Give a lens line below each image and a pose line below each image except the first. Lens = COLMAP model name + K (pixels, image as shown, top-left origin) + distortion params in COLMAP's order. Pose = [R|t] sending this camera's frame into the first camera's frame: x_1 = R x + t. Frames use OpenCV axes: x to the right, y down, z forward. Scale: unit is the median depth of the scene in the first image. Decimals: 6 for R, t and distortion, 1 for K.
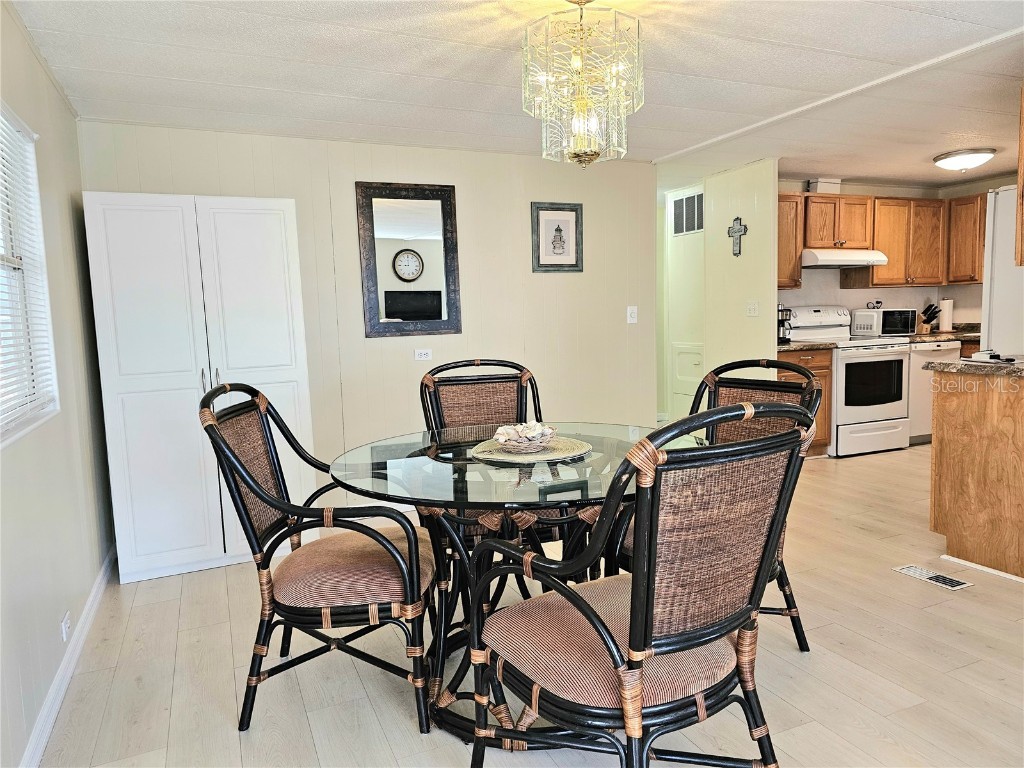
lens RADIAL K [[685.5, 0, 520.4], [0, 685.5, 383.9], [0, 0, 1]] dist [0.098107, -0.111138]
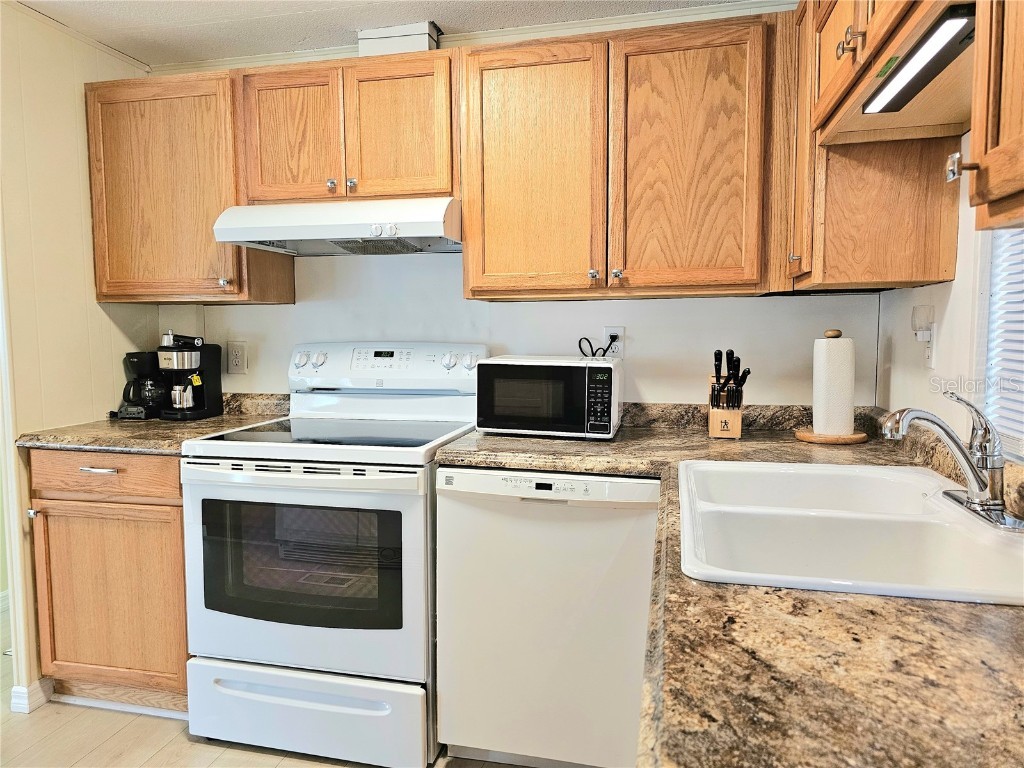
lens RADIAL K [[685.5, 0, 520.4], [0, 685.5, 383.9], [0, 0, 1]] dist [0.098107, -0.111138]
pose [[0.787634, 0.080781, -0.610825, 0.757772], [-0.082369, 0.996274, 0.025544, -0.105520], [0.610613, 0.030194, 0.791353, 0.732478]]
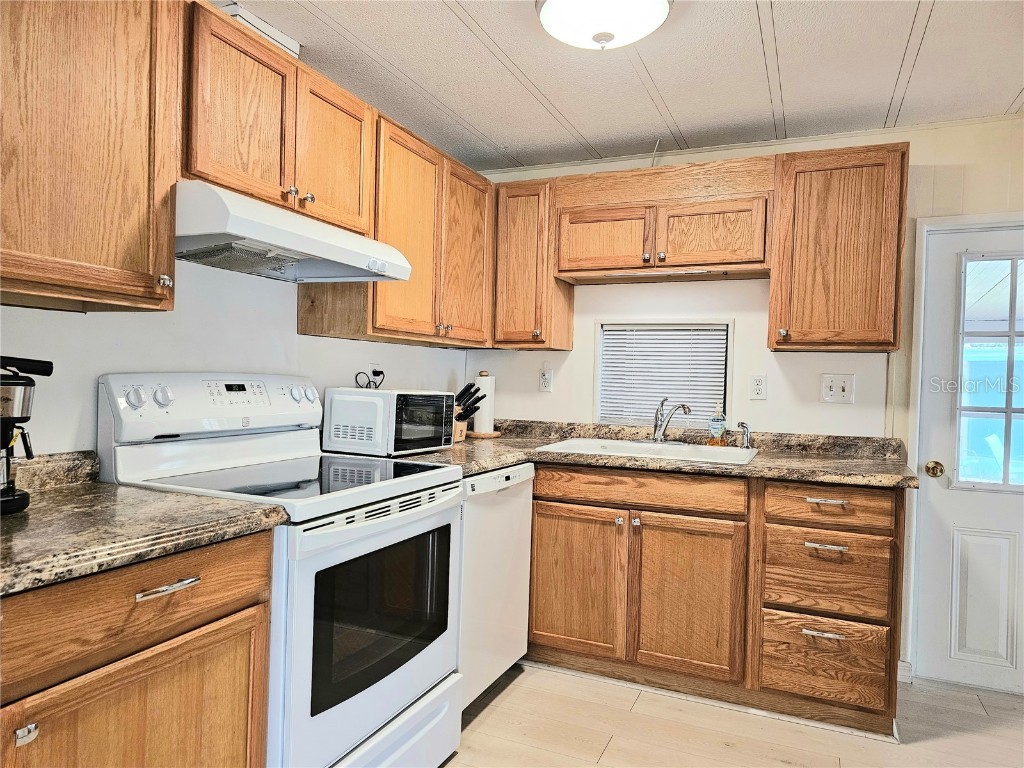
lens RADIAL K [[697.6, 0, 516.8], [0, 697.6, 387.7], [0, 0, 1]] dist [0.042878, -0.000584]
pose [[0.739435, 0.042158, 0.671907, 0.298236], [0.017935, 0.996450, -0.082258, -0.074016], [-0.672989, 0.072876, 0.736054, 0.655426]]
